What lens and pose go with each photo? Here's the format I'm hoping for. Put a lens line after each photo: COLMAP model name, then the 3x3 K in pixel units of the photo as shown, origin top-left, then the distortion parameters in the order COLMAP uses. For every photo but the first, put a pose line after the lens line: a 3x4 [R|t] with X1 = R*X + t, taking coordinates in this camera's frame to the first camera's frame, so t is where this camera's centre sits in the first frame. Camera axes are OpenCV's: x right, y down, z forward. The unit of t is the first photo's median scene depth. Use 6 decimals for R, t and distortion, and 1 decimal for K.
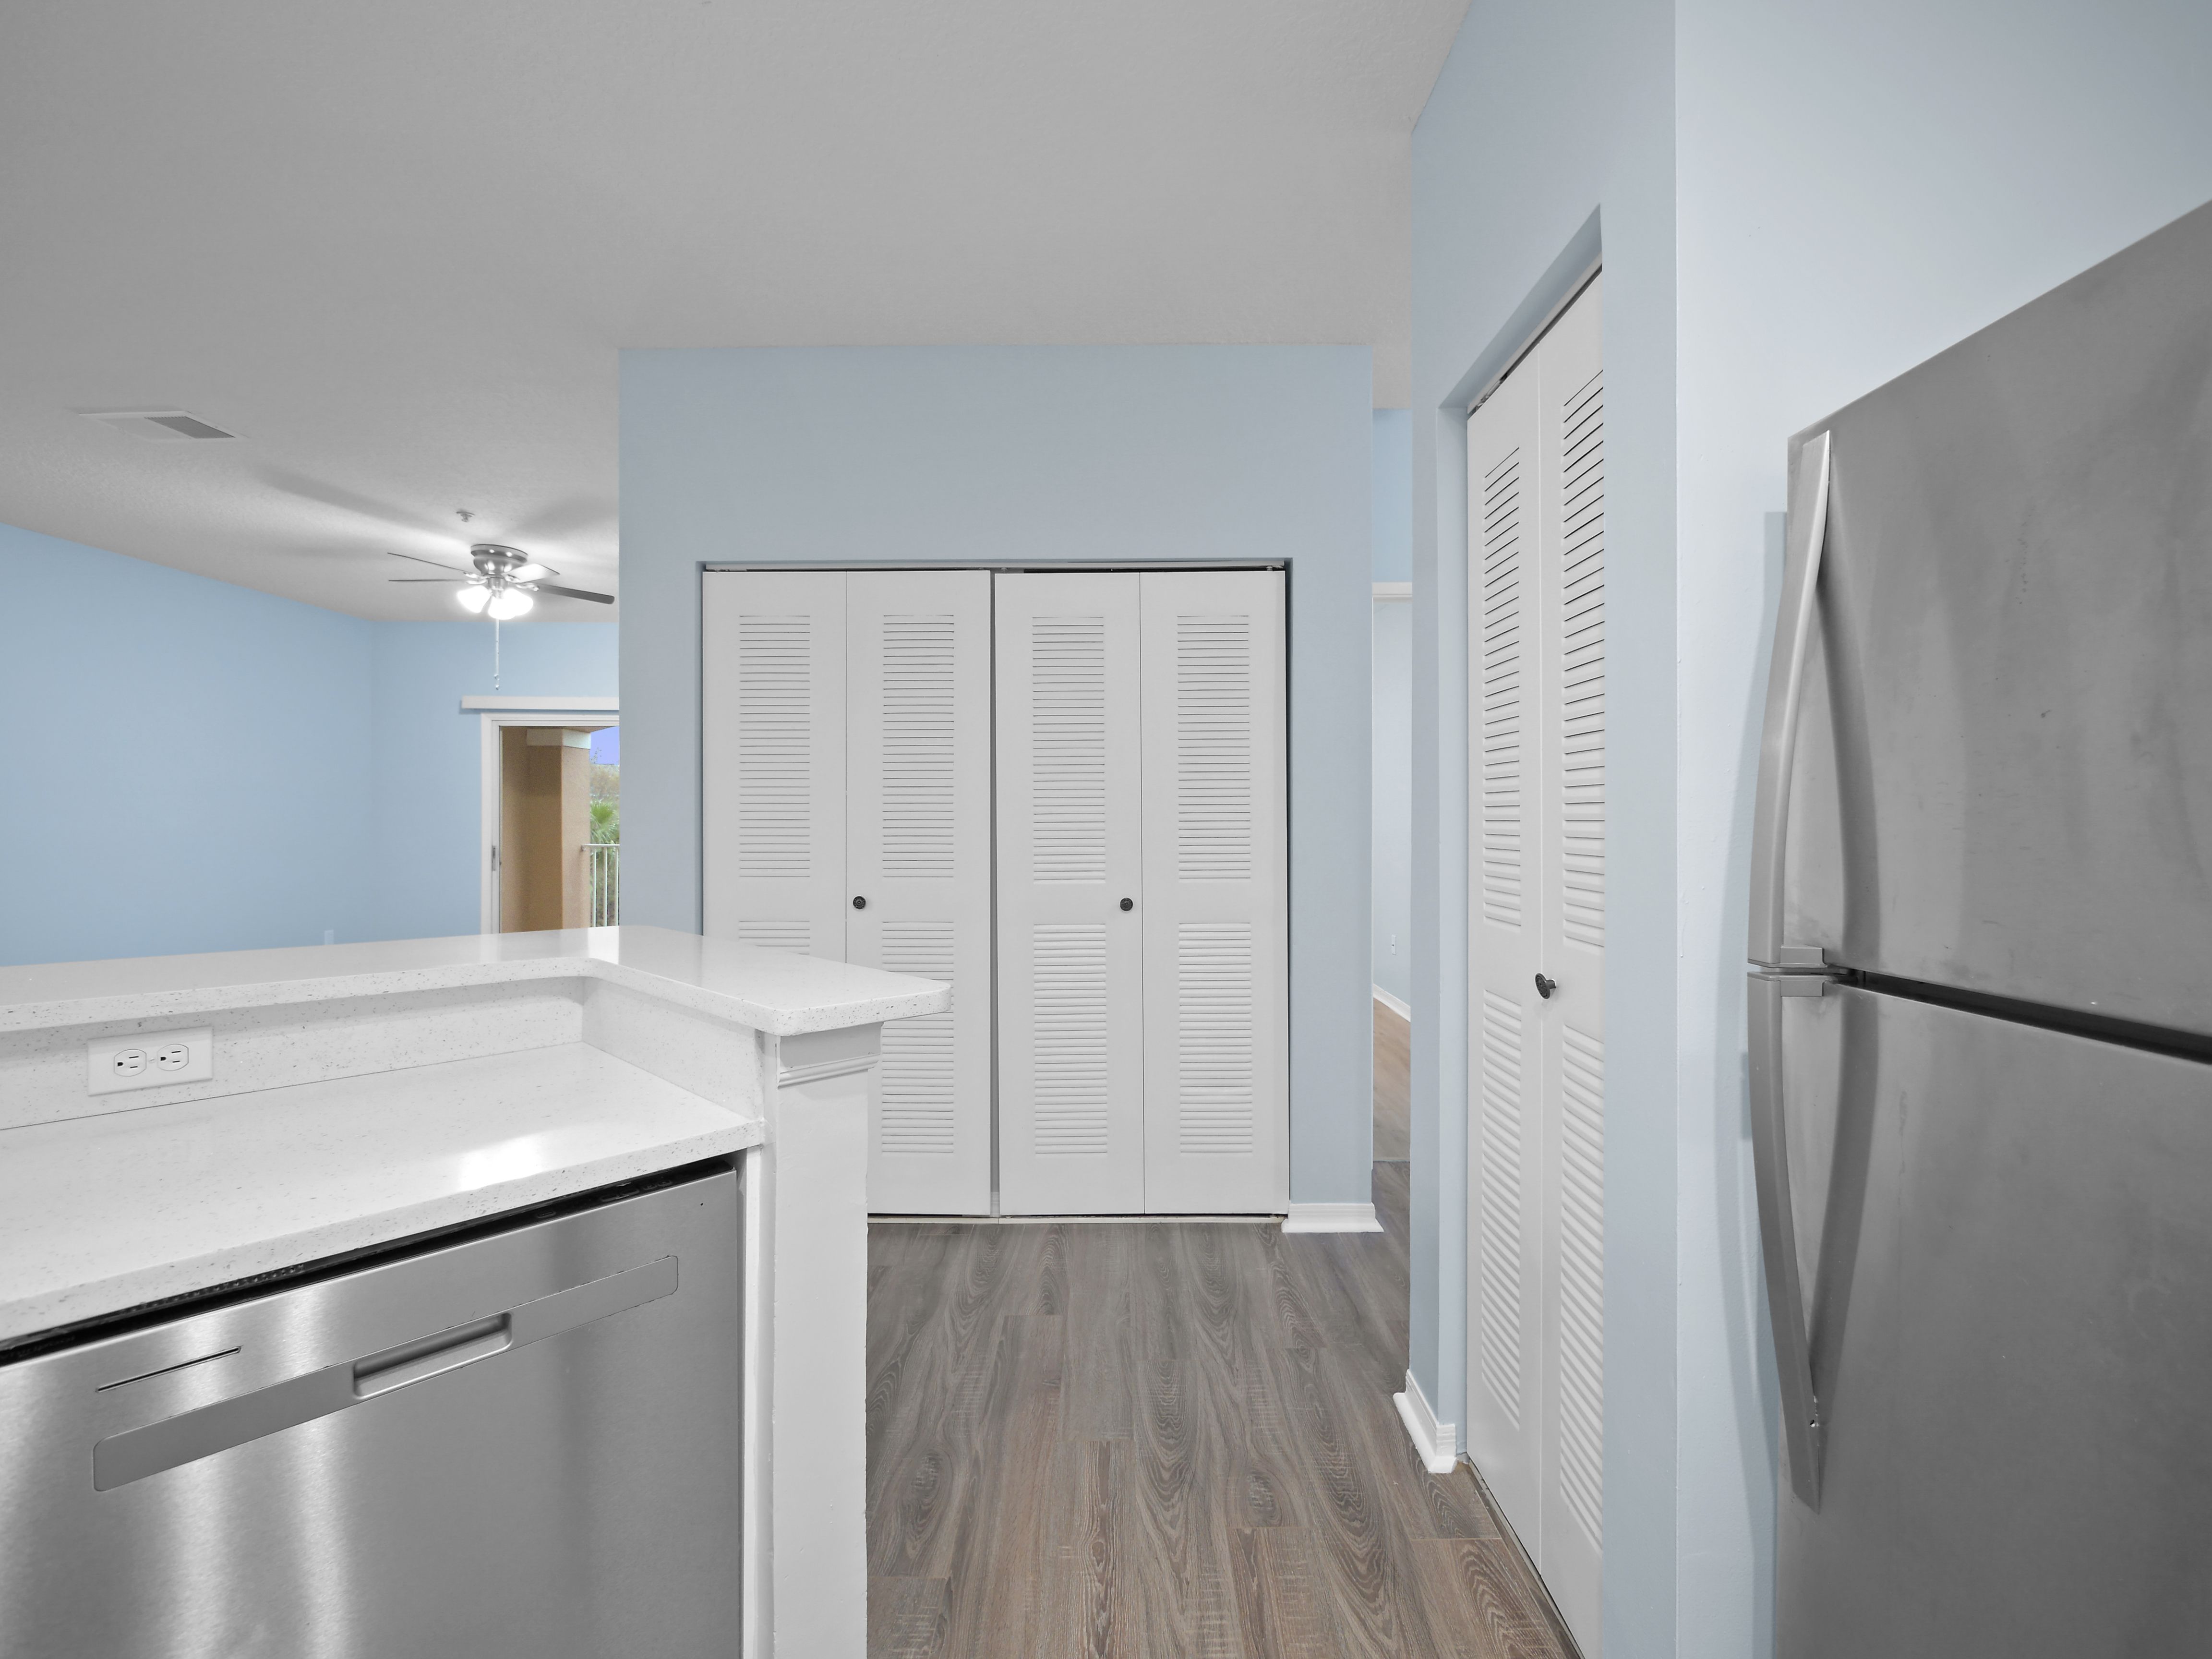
lens RADIAL K [[943.0, 0, 1112.8], [0, 943.0, 821.3], [0, 0, 1]] dist [-0.002646, -0.000546]
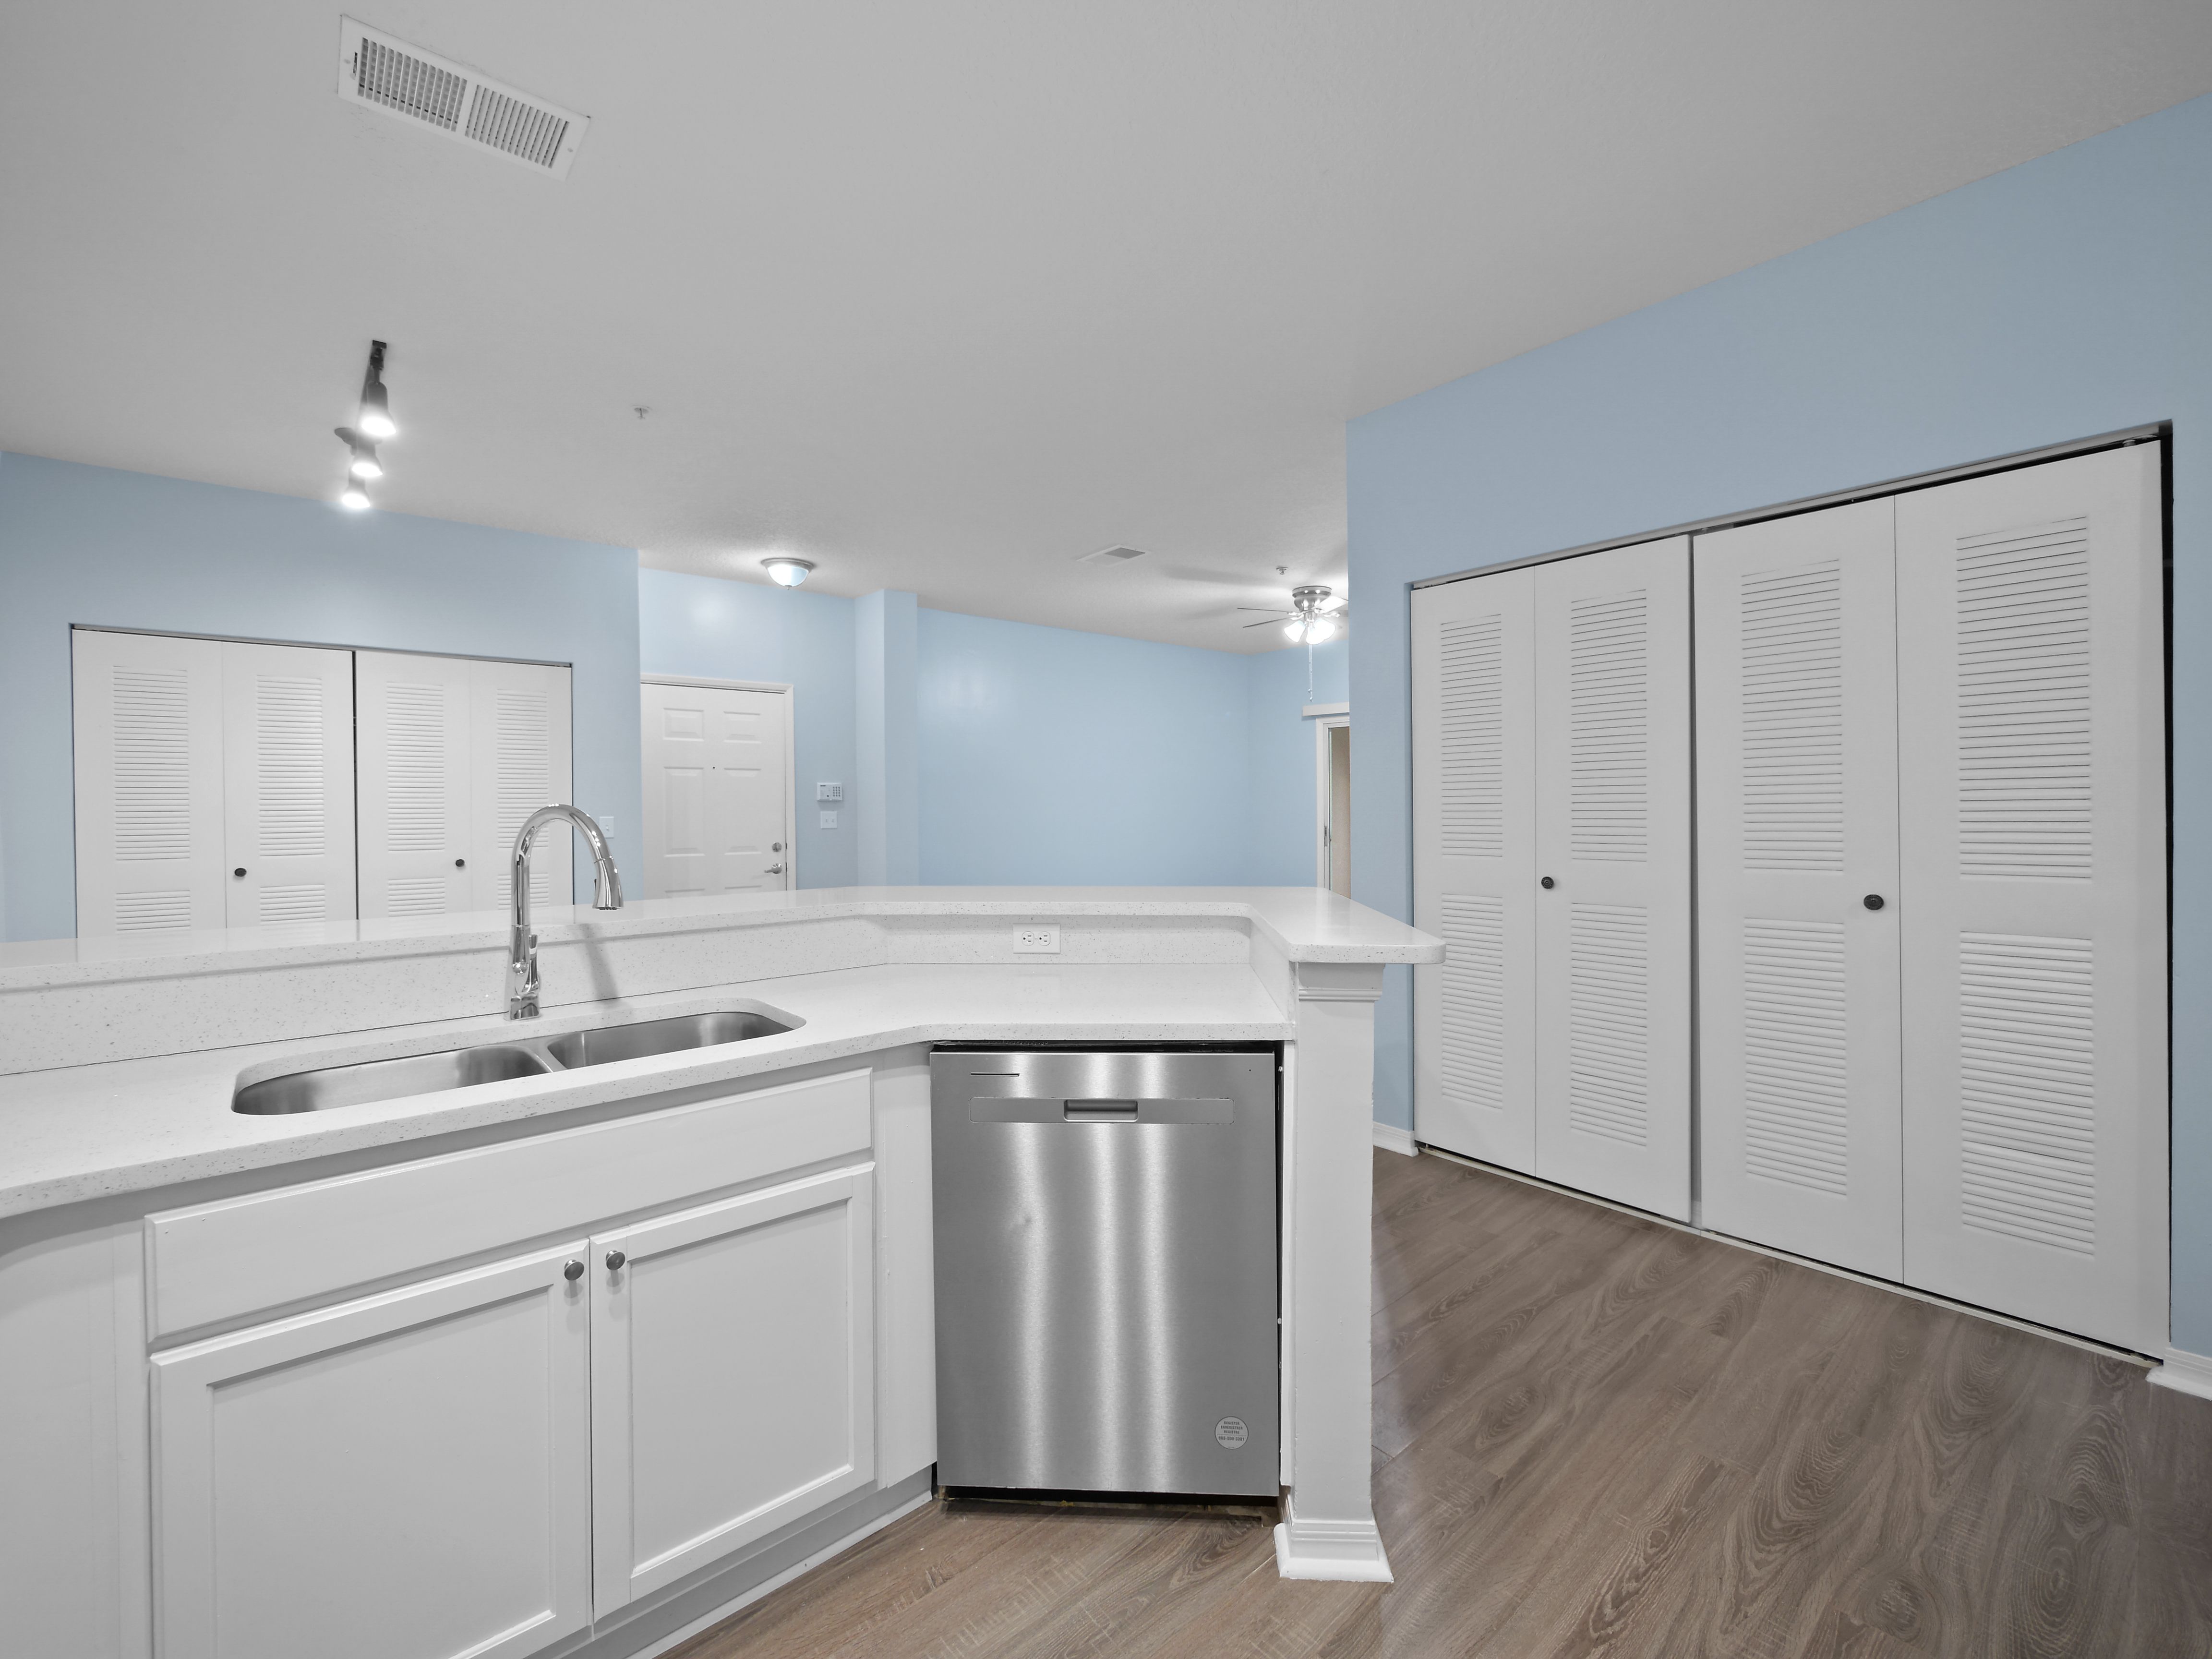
lens RADIAL K [[942.0, 0, 1106.7], [0, 942.0, 813.6], [0, 0, 1]] dist [-0.001981, -0.000085]
pose [[0.653579, -0.001469, -0.756857, 0.253506], [0.009579, 0.999934, 0.006331, -0.001892], [0.756798, -0.011388, 0.653550, -0.057823]]
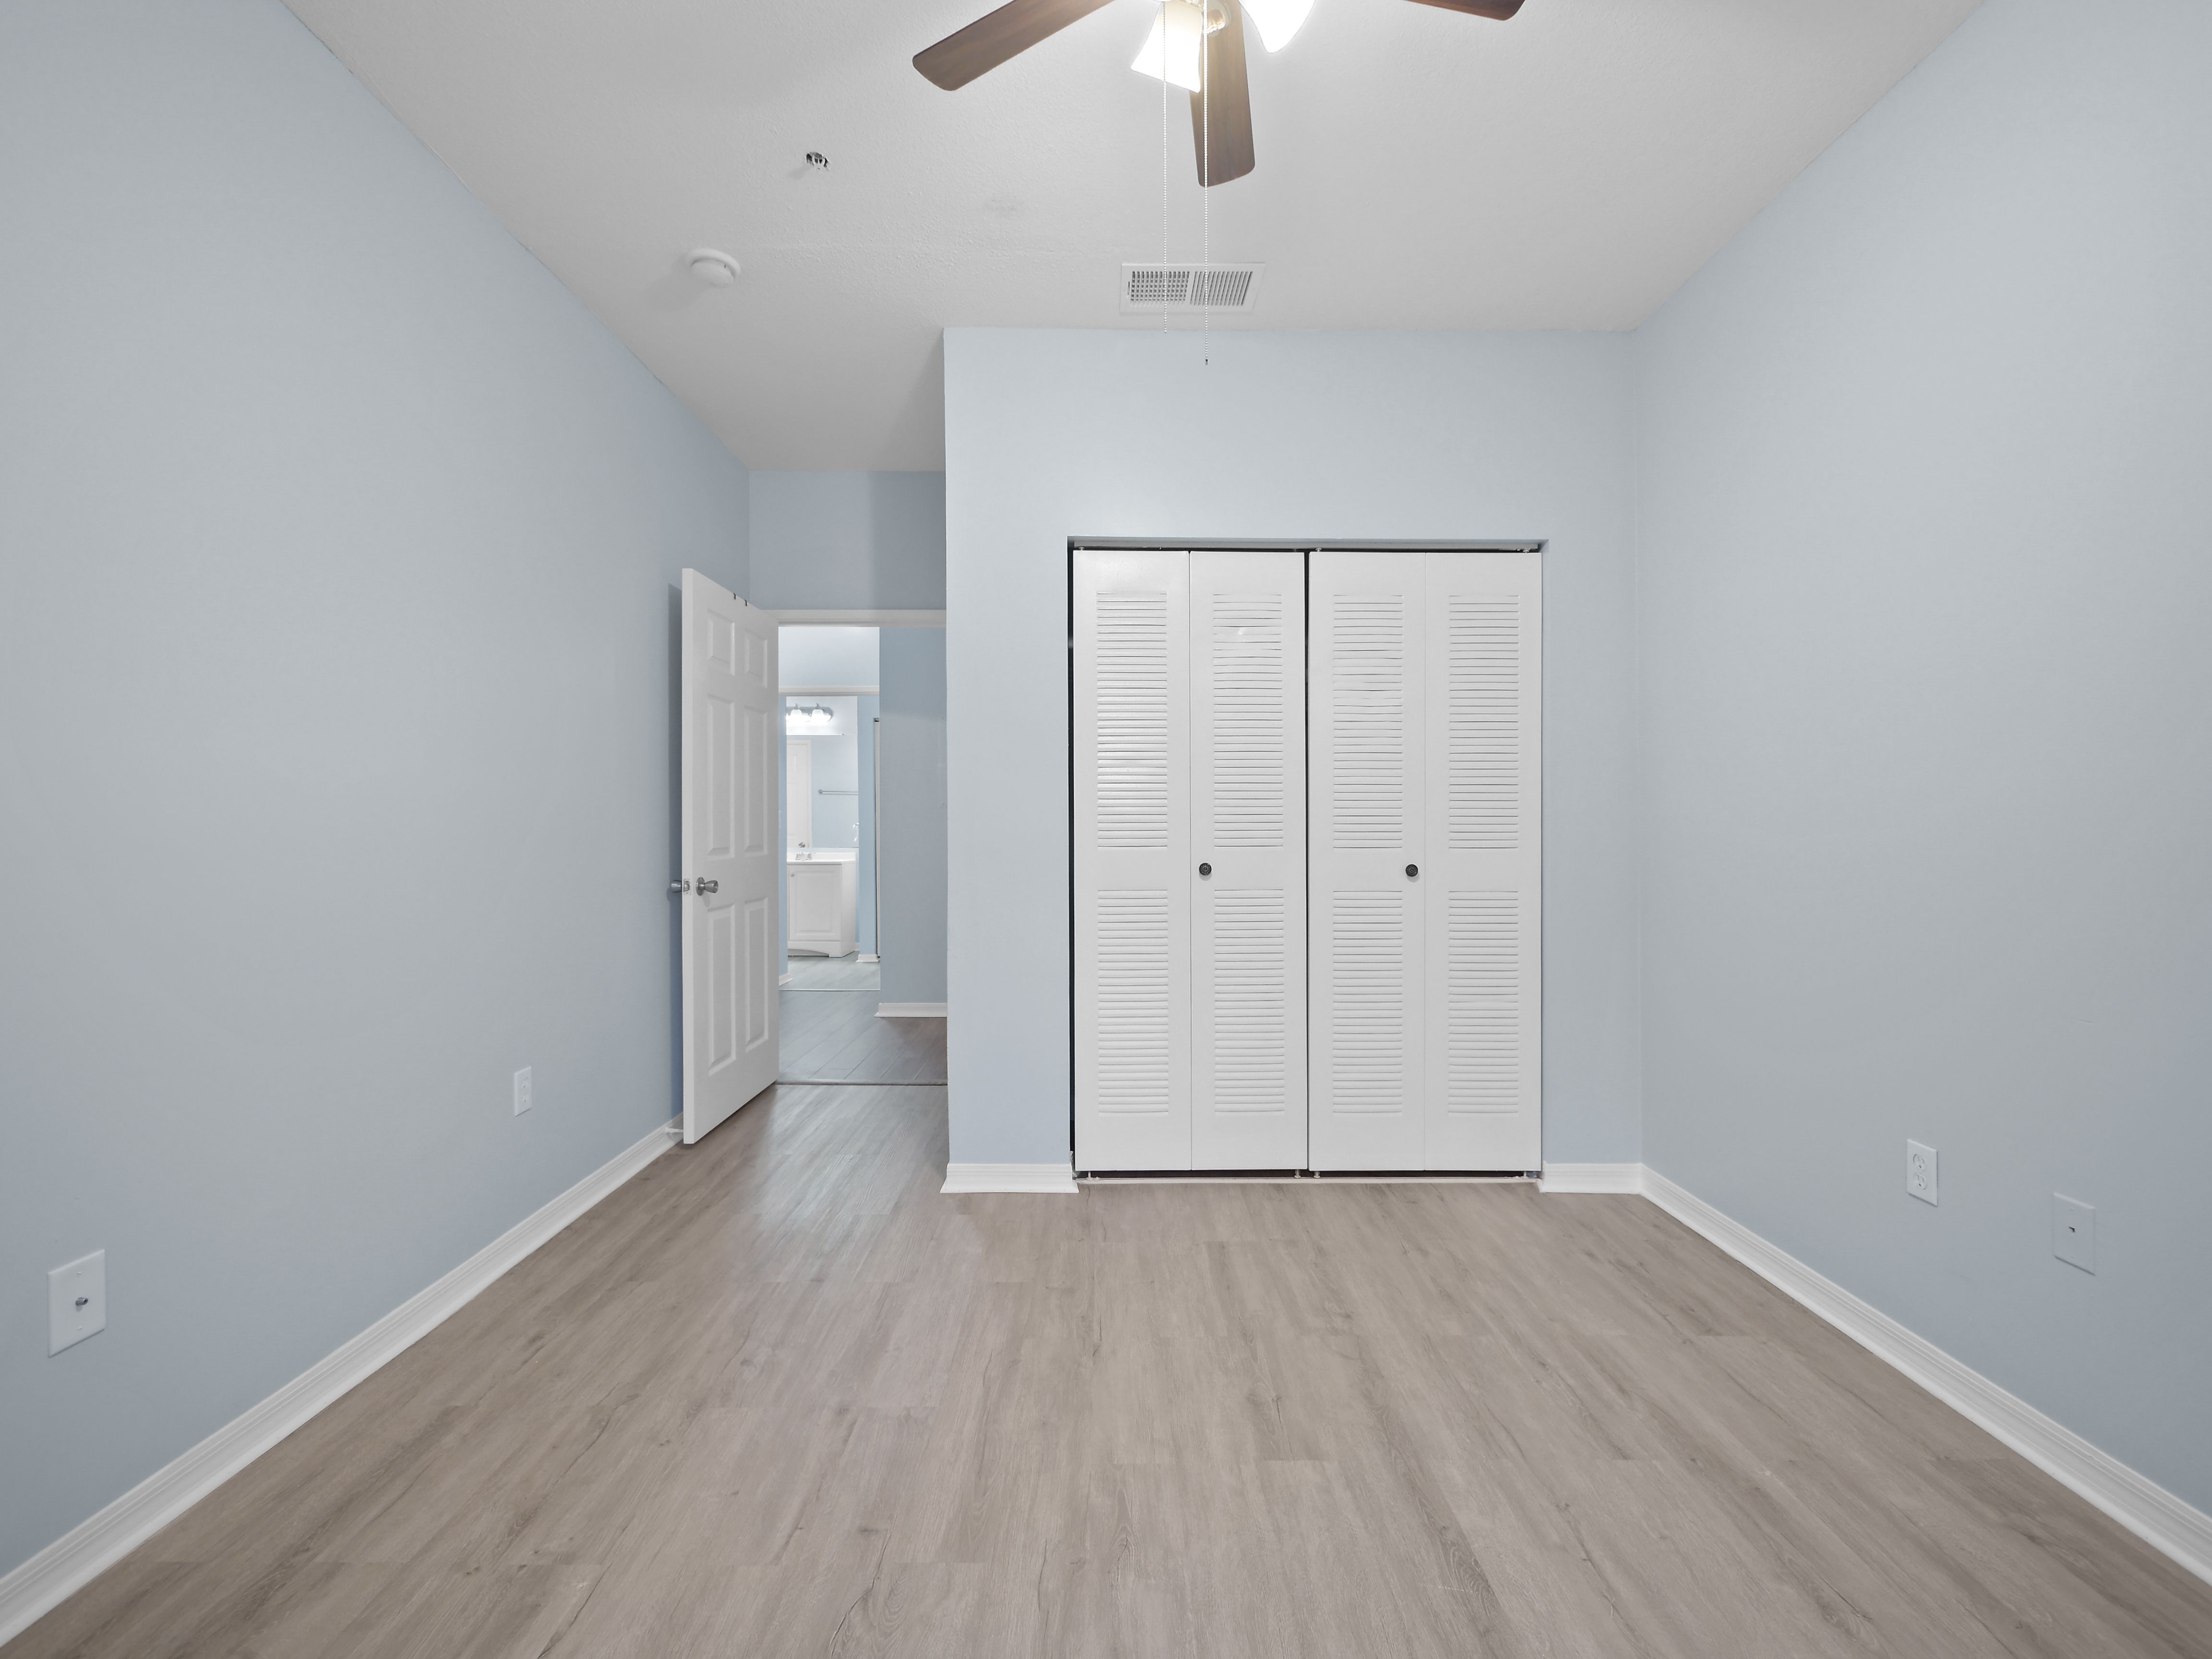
lens RADIAL K [[904.1, 0, 1105.5], [0, 904.1, 798.0], [0, 0, 1]] dist [-0.000444, -0.000011]
pose [[0.999970, 0.007032, 0.003166, -0.378452], [-0.007047, 0.999964, 0.004738, 0.002228], [-0.003132, -0.004760, 0.999984, 0.012250]]
